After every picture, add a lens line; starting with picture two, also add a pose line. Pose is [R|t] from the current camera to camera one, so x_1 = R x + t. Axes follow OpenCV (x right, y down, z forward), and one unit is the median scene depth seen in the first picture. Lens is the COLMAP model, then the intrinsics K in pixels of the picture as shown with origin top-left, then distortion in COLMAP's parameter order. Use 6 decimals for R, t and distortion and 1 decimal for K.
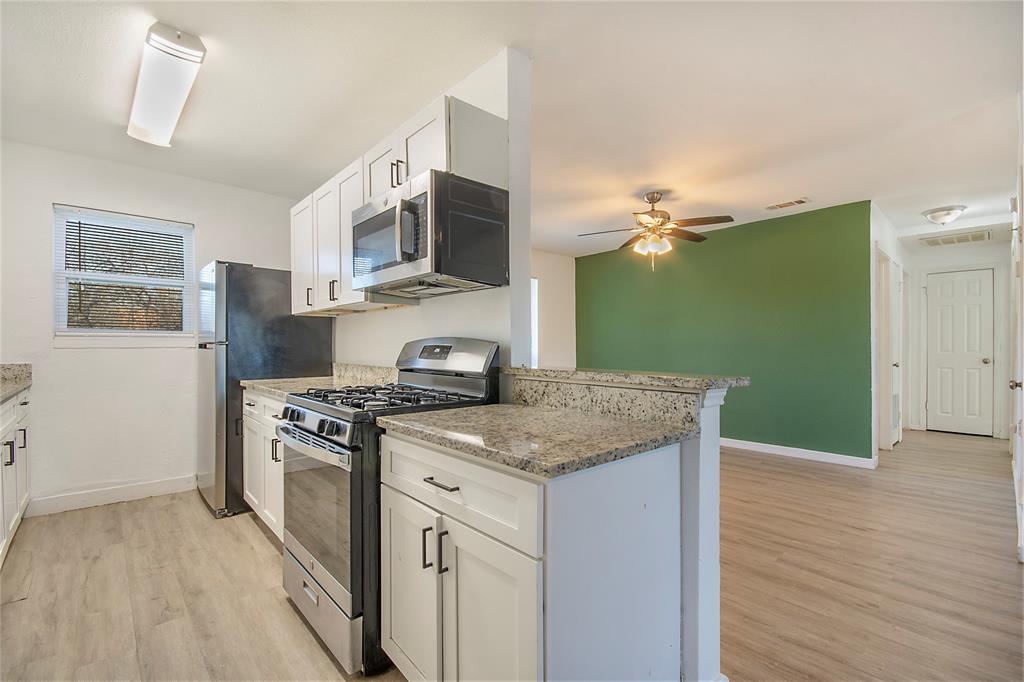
lens RADIAL K [[458.8, 0, 517.0], [0, 458.8, 341.8], [0, 0, 1]] dist [0.008418, -0.012184]
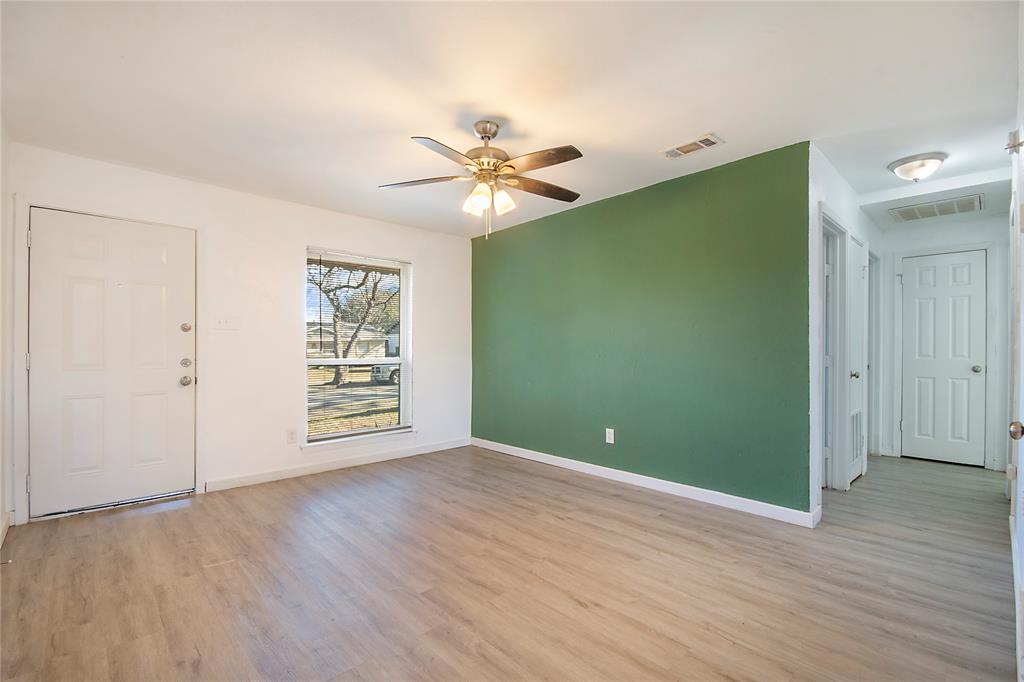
lens RADIAL K [[469.1, 0, 516.6], [0, 469.1, 342.1], [0, 0, 1]] dist [0.010238, -0.012122]
pose [[0.999860, 0.003194, 0.016415, 0.332685], [-0.003214, 0.999994, 0.001177, -0.003408], [-0.016411, -0.001229, 0.999865, 0.310109]]
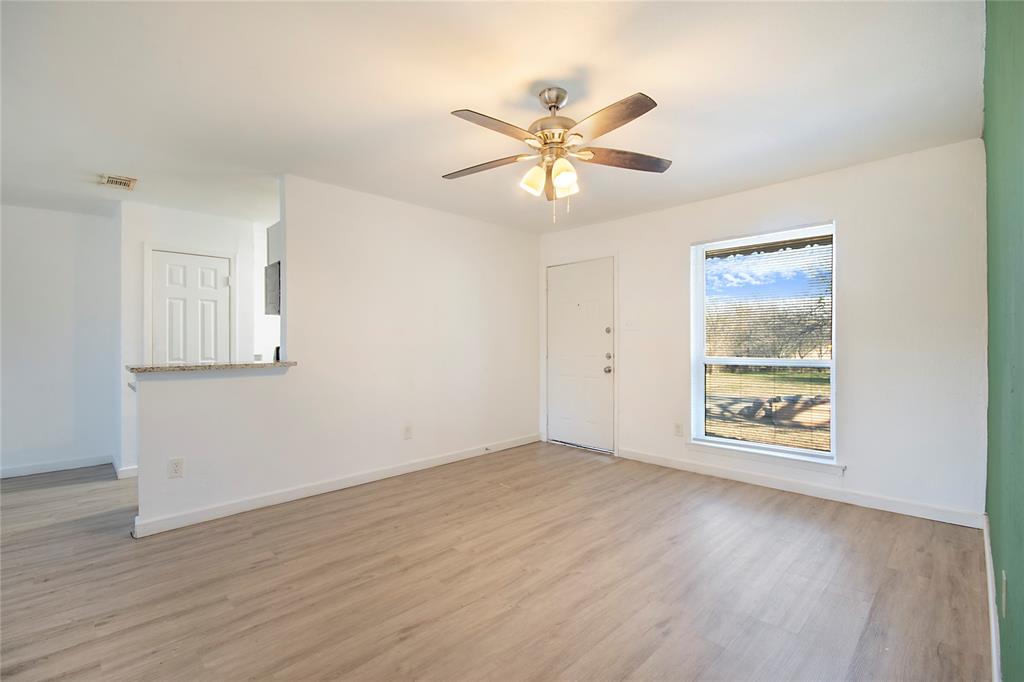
lens RADIAL K [[458.8, 0, 517.0], [0, 458.8, 341.8], [0, 0, 1]] dist [0.008418, -0.012184]
pose [[0.030235, -0.001047, -0.999542, 0.891002], [0.017005, 0.999855, -0.000533, -0.001898], [0.999398, -0.016982, 0.030249, 0.938026]]
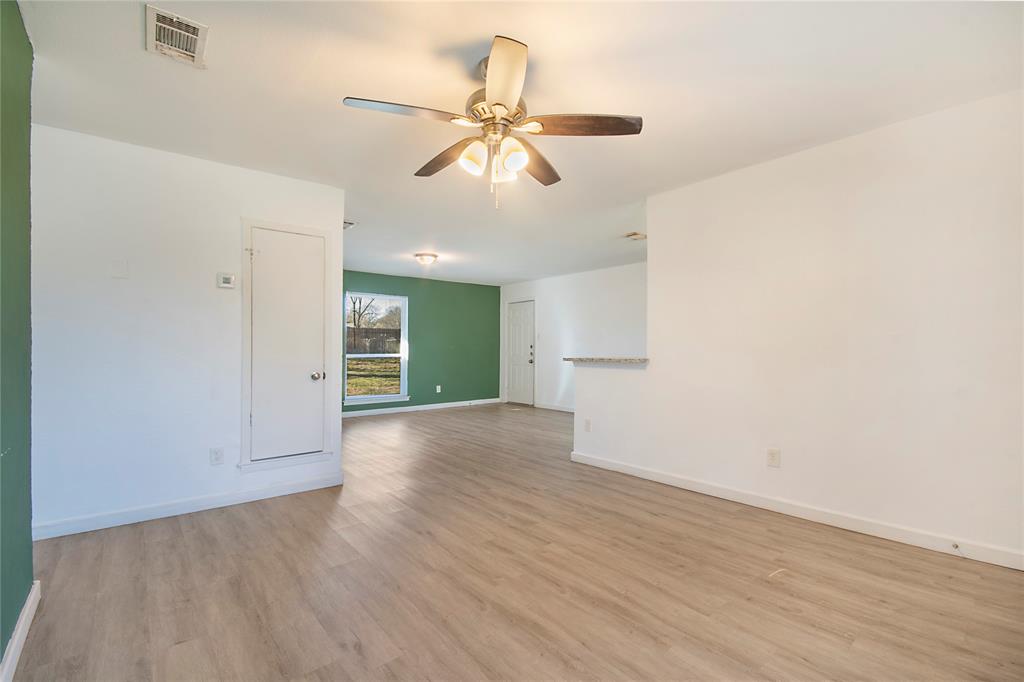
lens RADIAL K [[444.4, 0, 515.1], [0, 444.4, 345.3], [0, 0, 1]] dist [0.002603, -0.009485]
pose [[-0.998807, 0.004438, 0.048623, 0.249755], [0.003675, 0.999869, -0.015771, 0.013691], [-0.048686, -0.015574, -0.998693, 1.513946]]
